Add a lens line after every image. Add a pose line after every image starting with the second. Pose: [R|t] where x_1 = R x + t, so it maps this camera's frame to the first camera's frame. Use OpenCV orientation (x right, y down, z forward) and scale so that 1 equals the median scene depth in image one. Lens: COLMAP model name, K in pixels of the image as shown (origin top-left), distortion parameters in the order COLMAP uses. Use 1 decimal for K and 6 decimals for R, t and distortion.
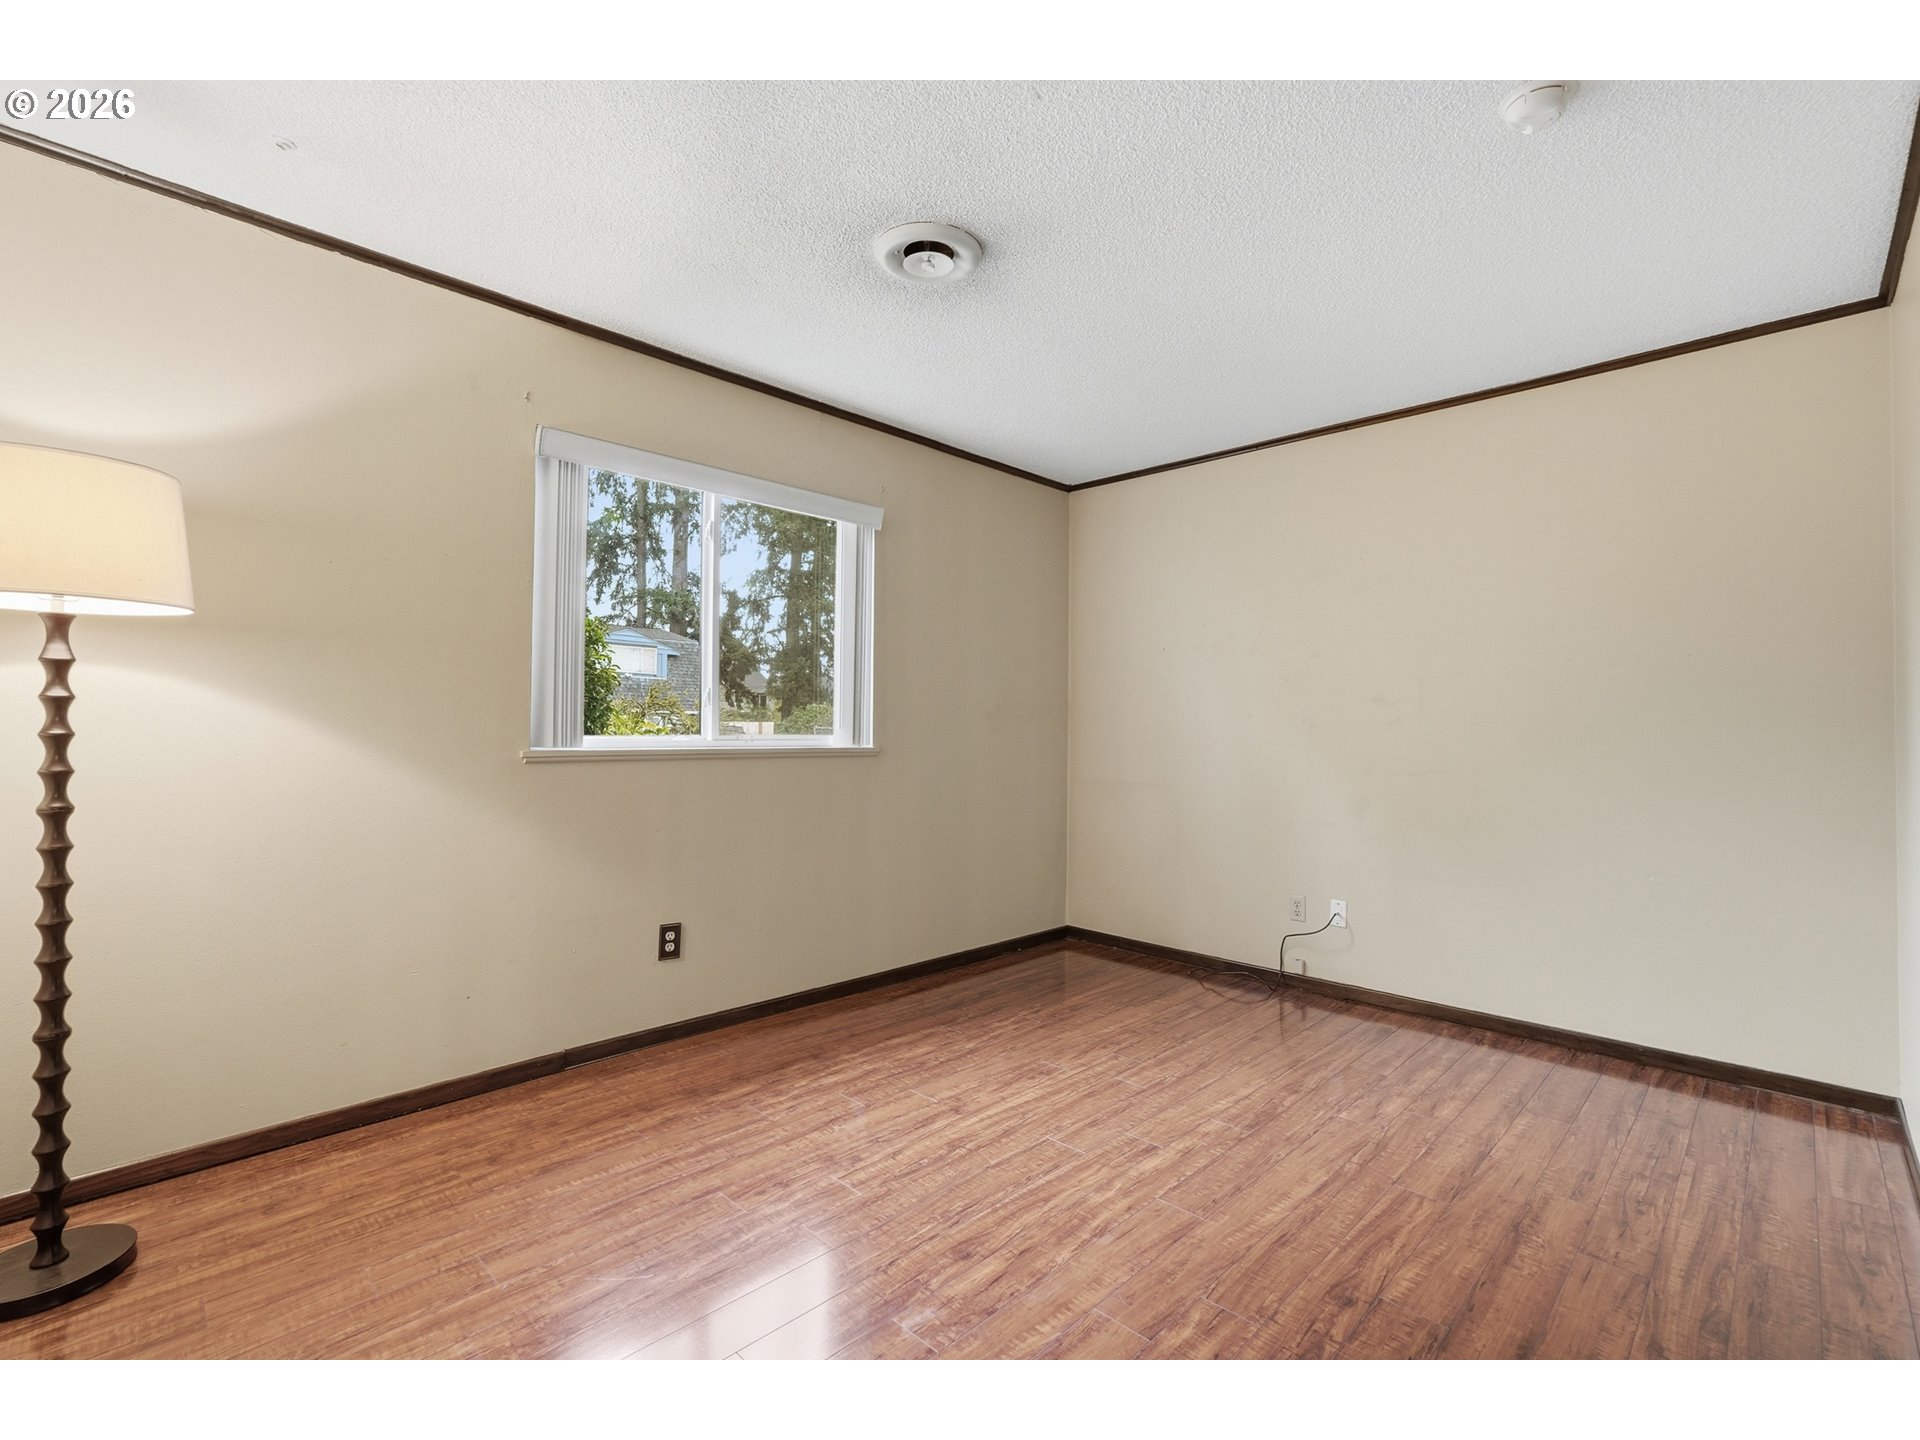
lens RADIAL K [[849.8, 0, 960.0], [0, 849.8, 720.0], [0, 0, 1]] dist [-0.009157, 0.000305]
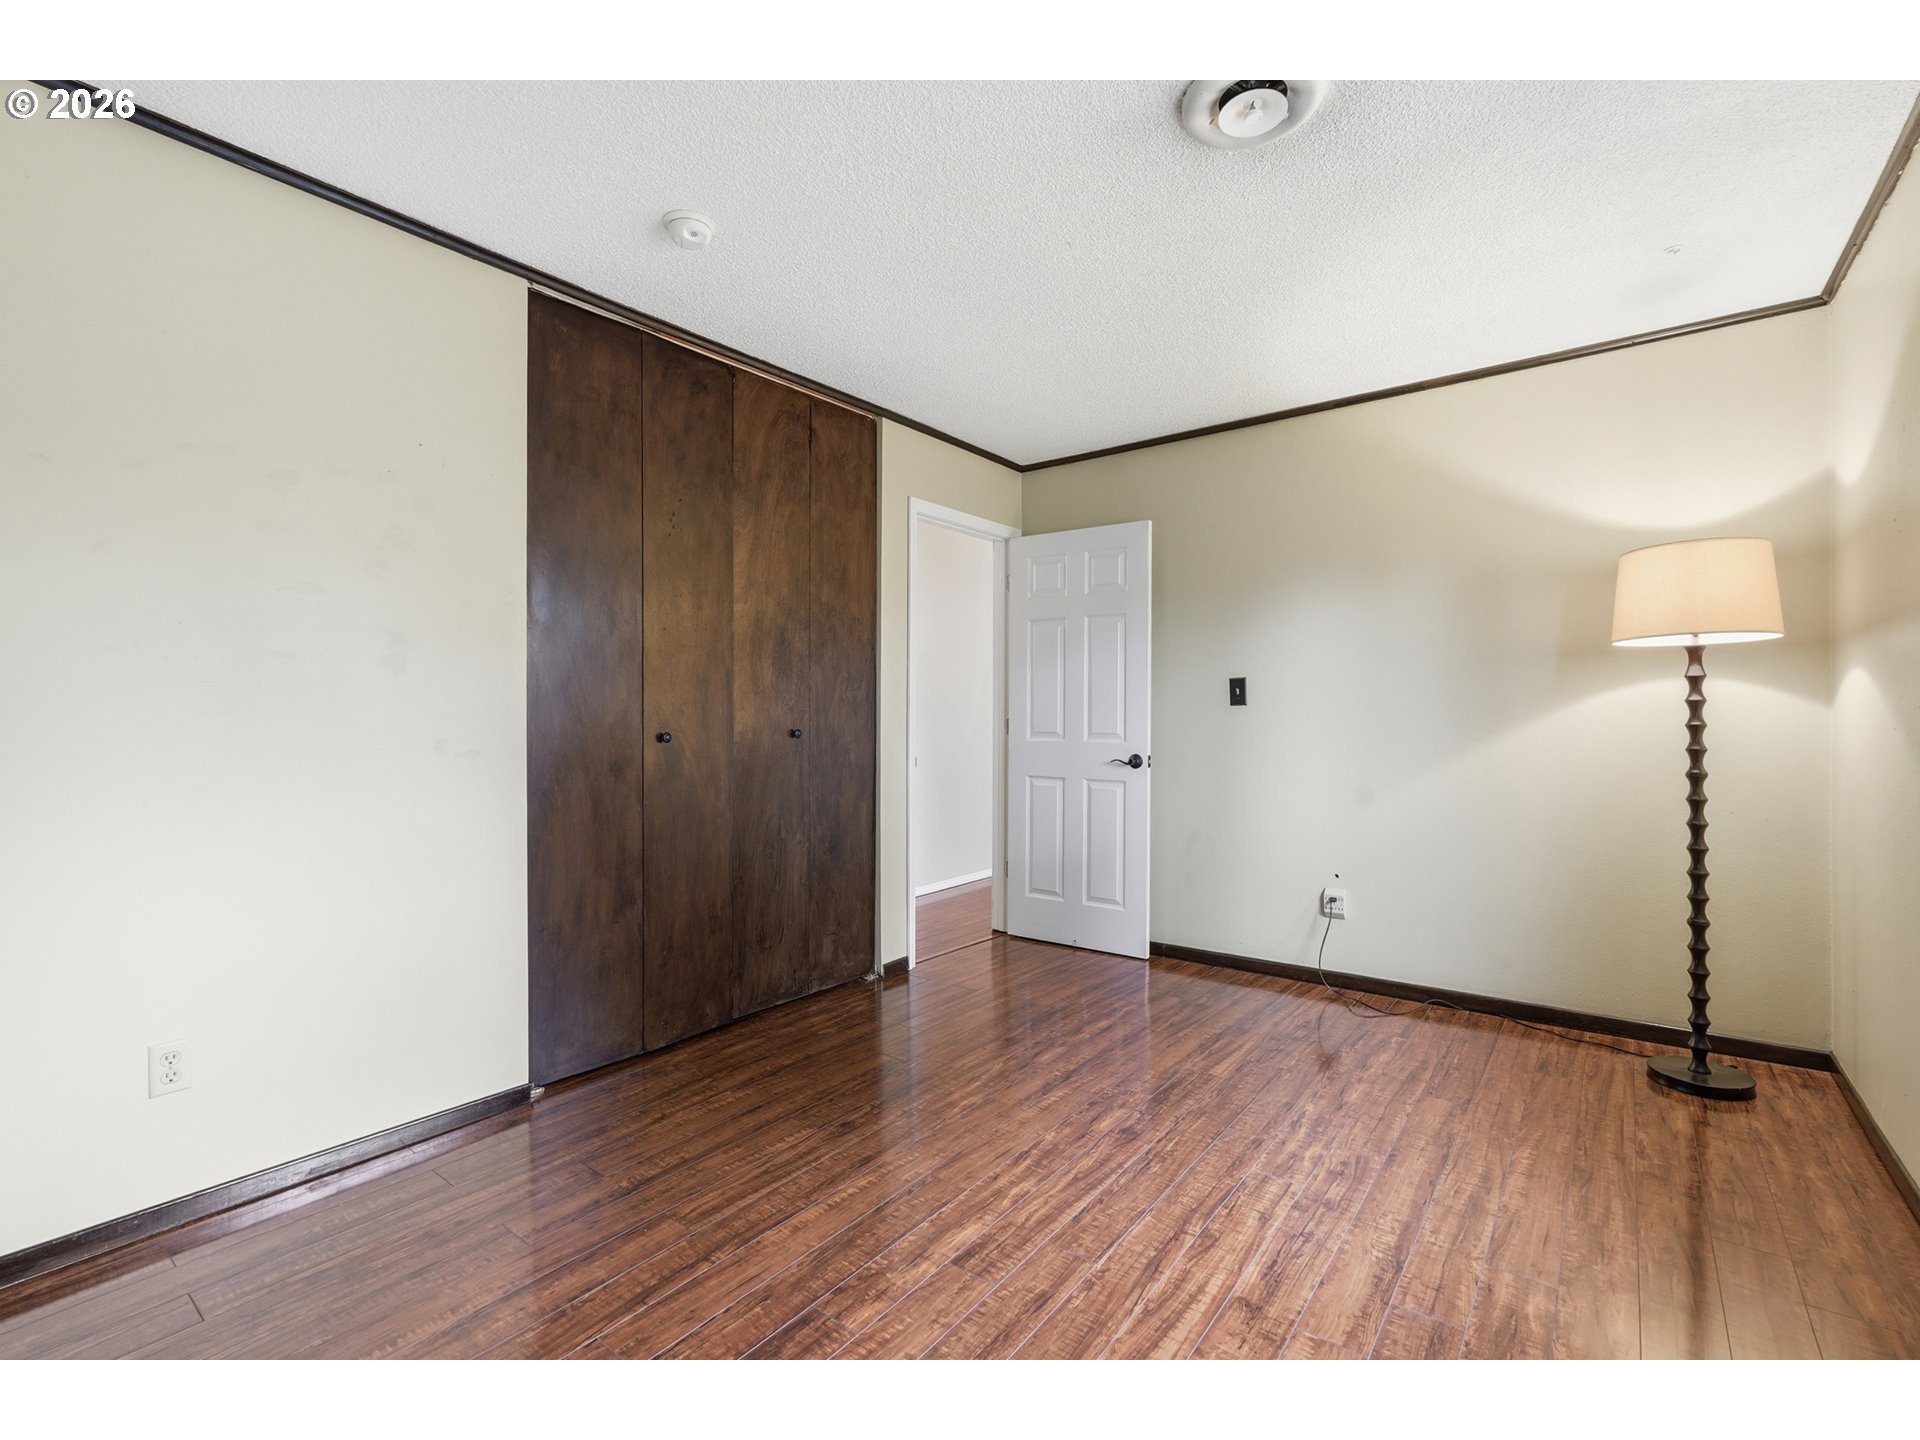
lens RADIAL K [[849.8, 0, 960.0], [0, 849.8, 720.0], [0, 0, 1]] dist [-0.009157, 0.000305]
pose [[-0.992827, -0.007108, -0.119349, 0.382632], [-0.006480, 0.999963, -0.005653, 0.022411], [0.119384, -0.004839, -0.992836, 2.089239]]
